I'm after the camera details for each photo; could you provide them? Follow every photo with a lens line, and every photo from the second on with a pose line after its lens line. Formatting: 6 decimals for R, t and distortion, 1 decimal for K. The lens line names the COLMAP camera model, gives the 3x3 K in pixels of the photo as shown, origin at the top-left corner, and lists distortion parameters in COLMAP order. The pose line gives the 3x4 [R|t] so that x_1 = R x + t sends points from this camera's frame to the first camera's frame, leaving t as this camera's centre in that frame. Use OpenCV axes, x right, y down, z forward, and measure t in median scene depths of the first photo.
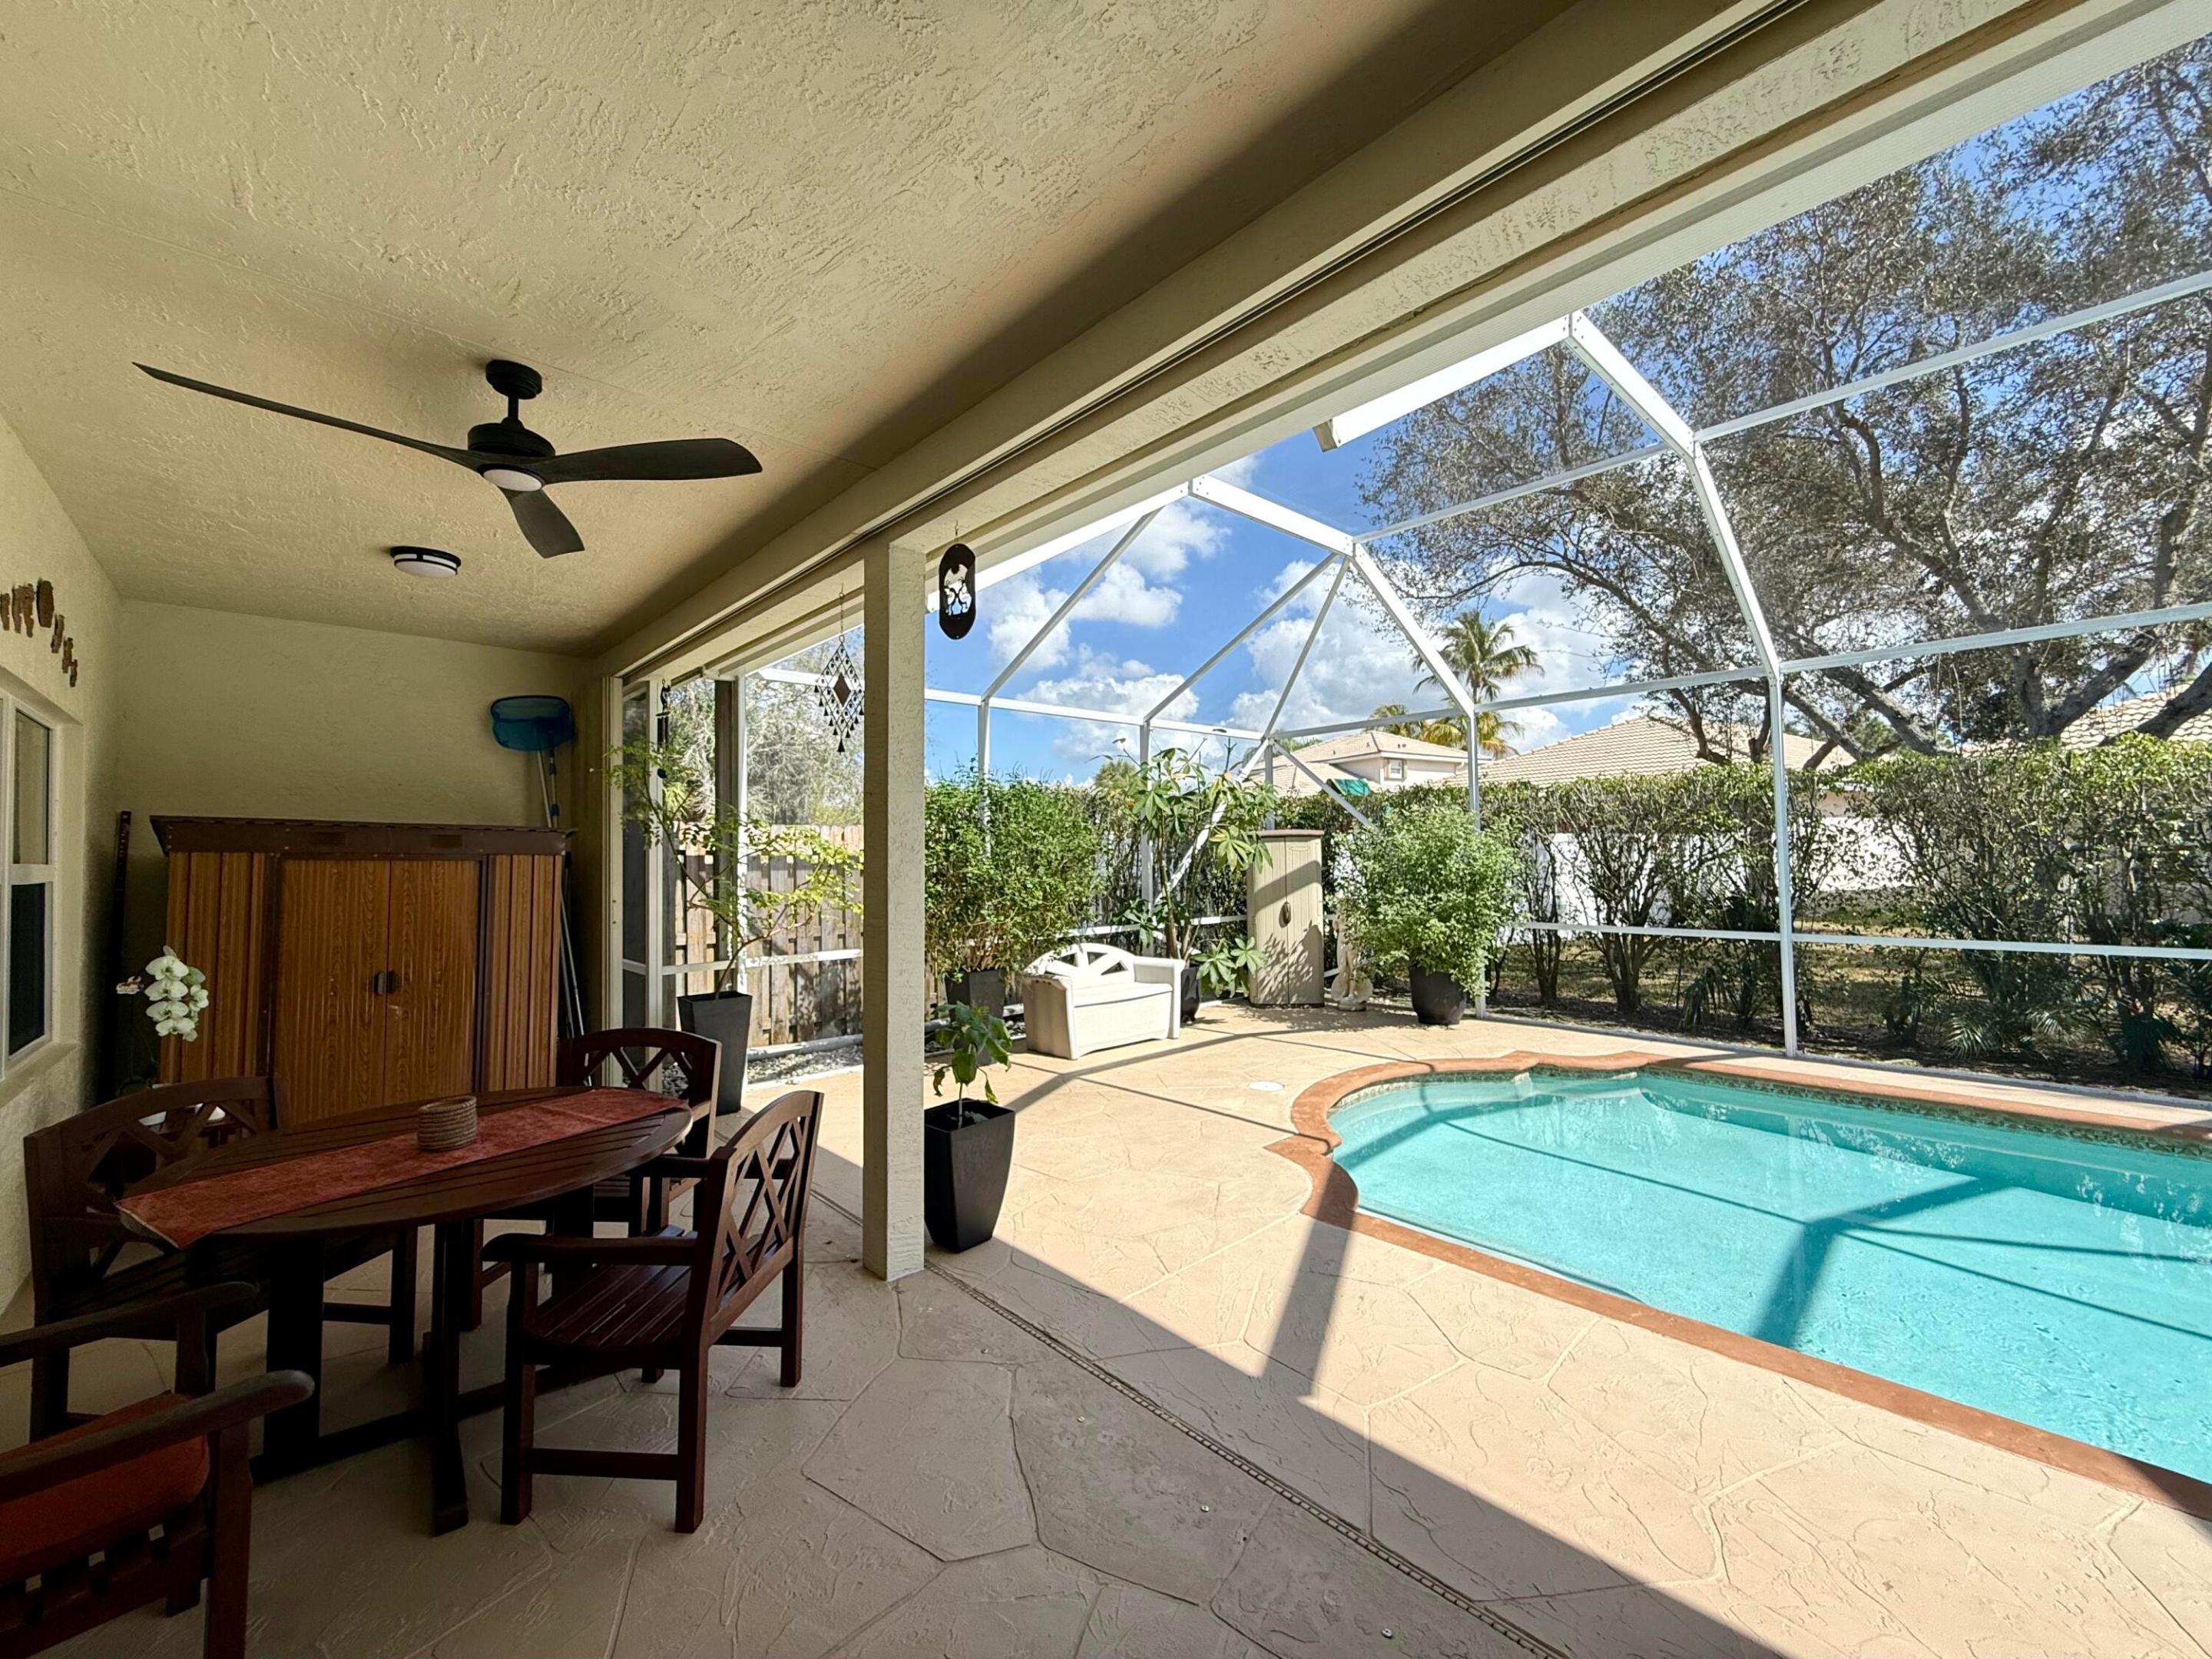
lens RADIAL K [[878.7, 0, 1106.0], [0, 878.7, 829.5], [0, 0, 1]] dist [0.000763, 0.000445]
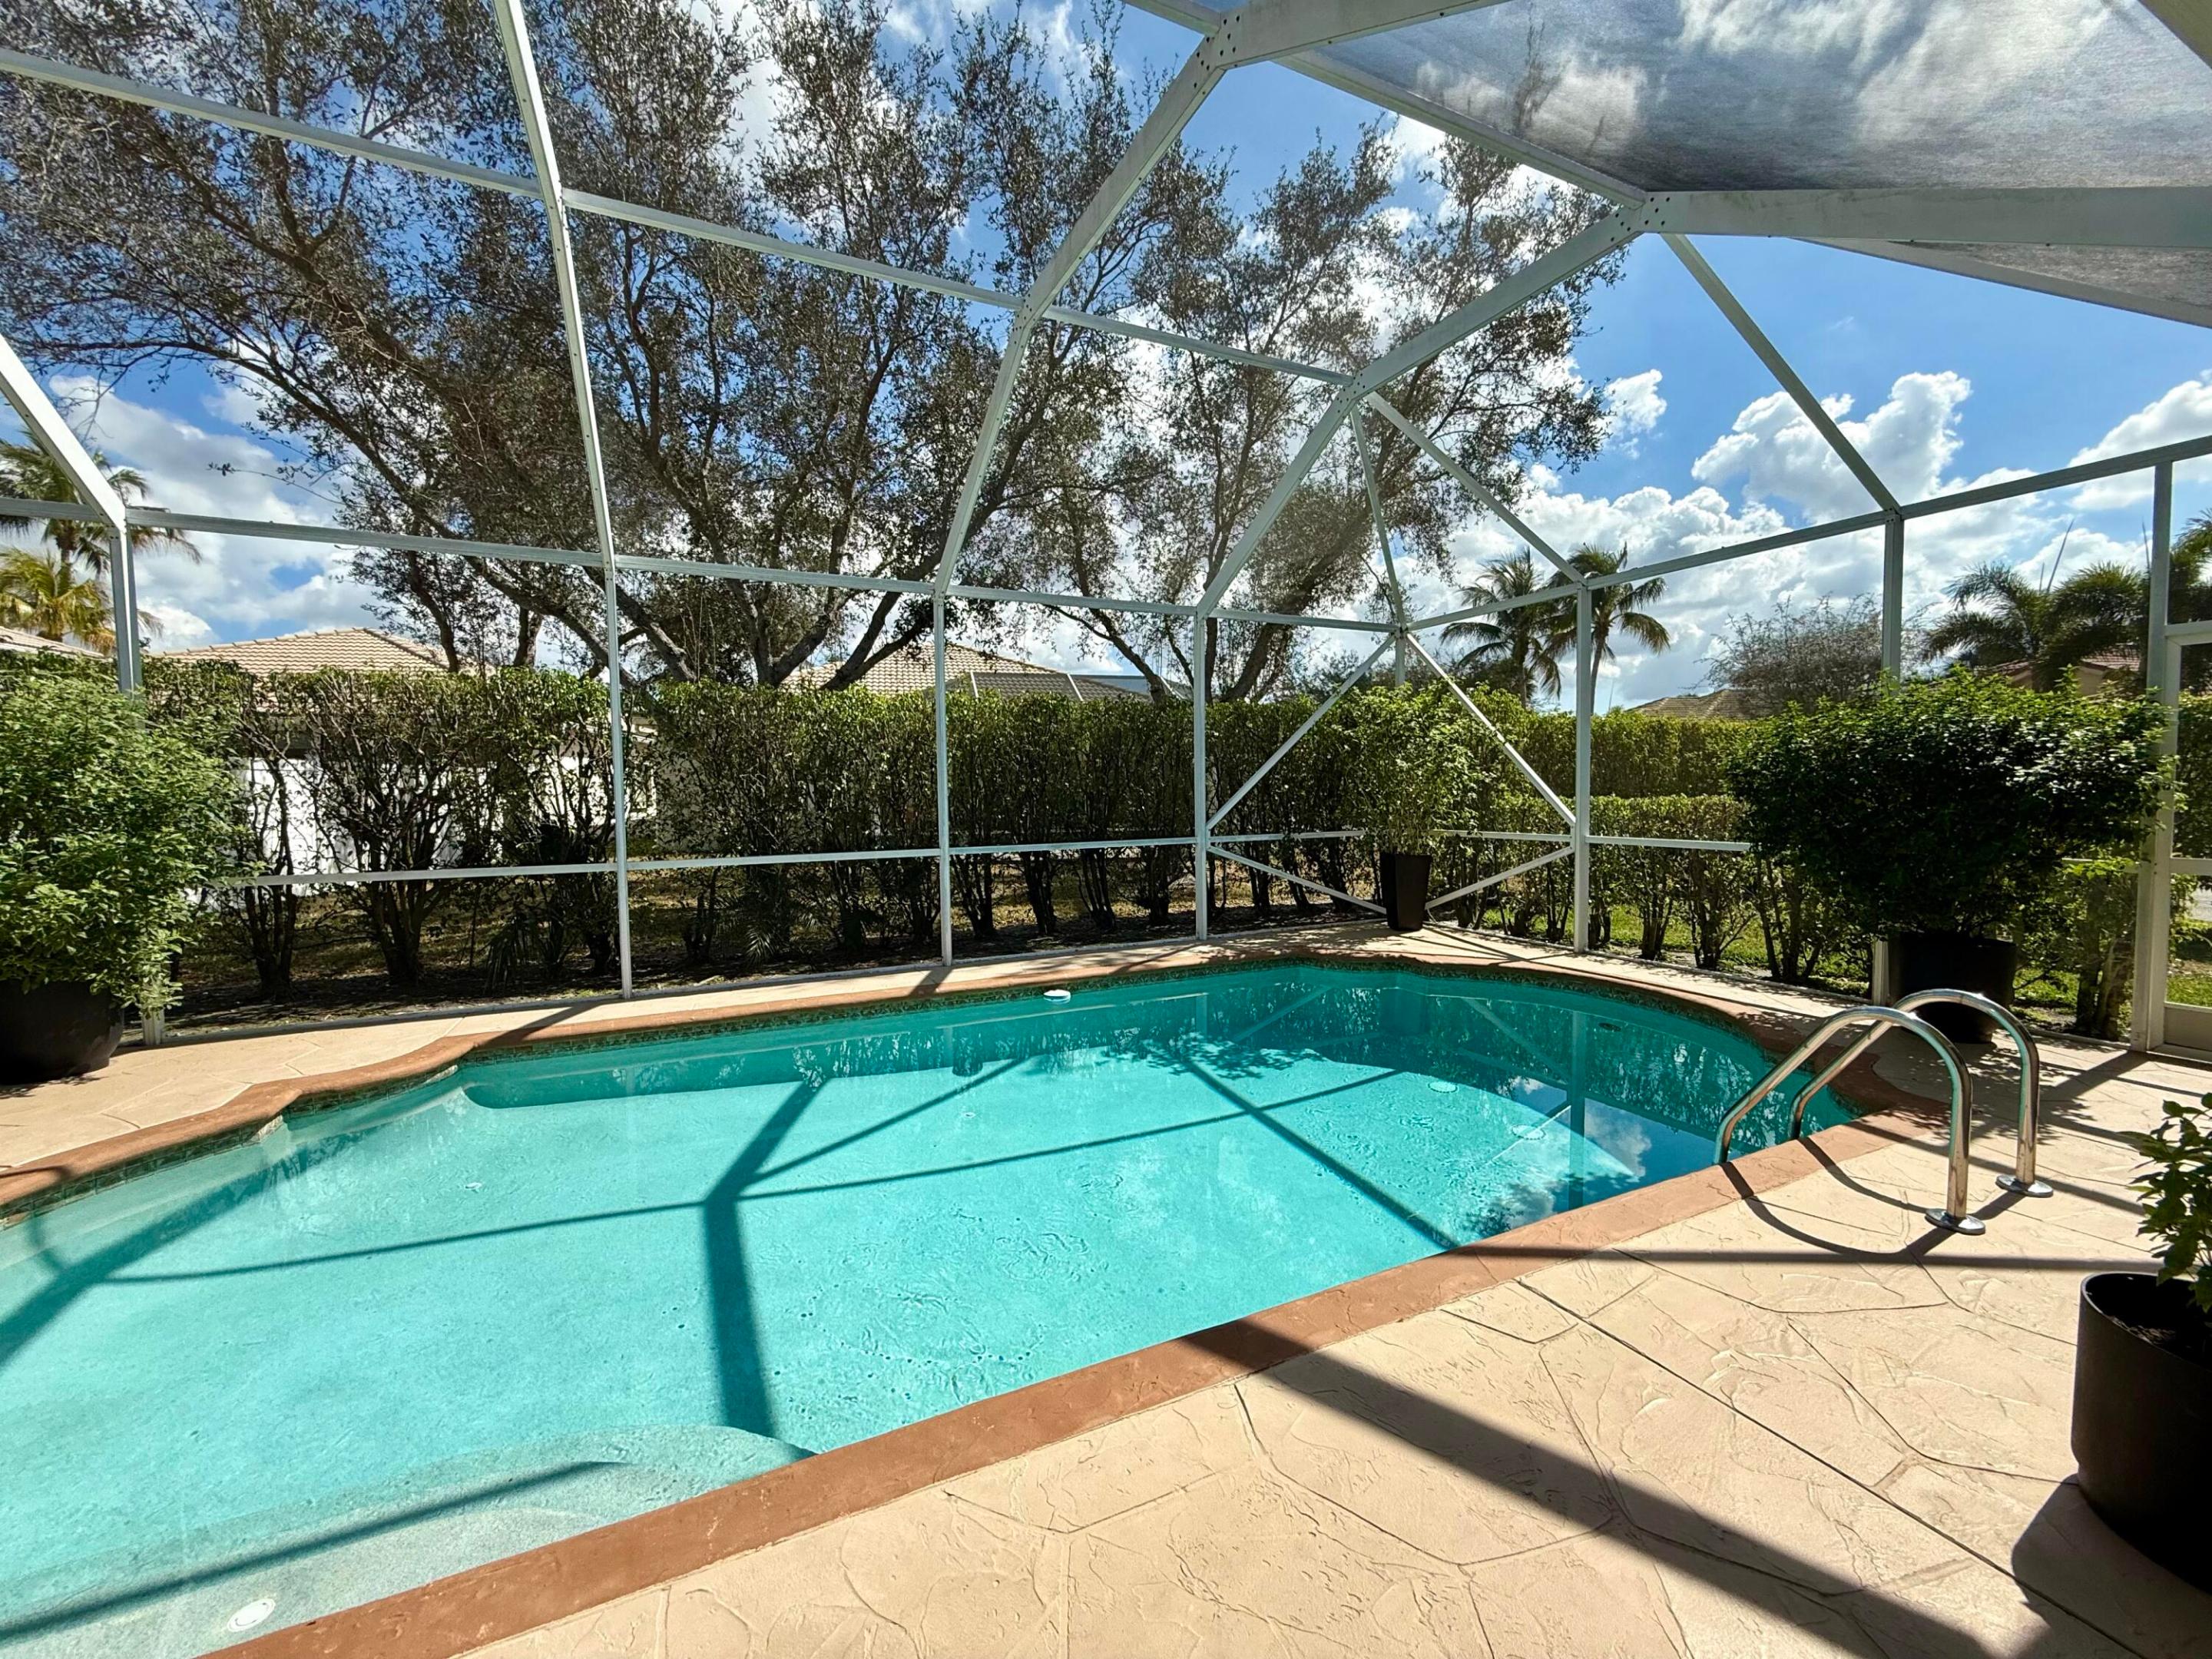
lens RADIAL K [[878.7, 0, 1106.0], [0, 878.7, 829.5], [0, 0, 1]] dist [0.000763, 0.000445]
pose [[0.297873, -0.033706, 0.954010, 0.062142], [-0.026745, 0.998689, 0.043636, 0.029556], [-0.954231, -0.038513, 0.296581, 0.241369]]
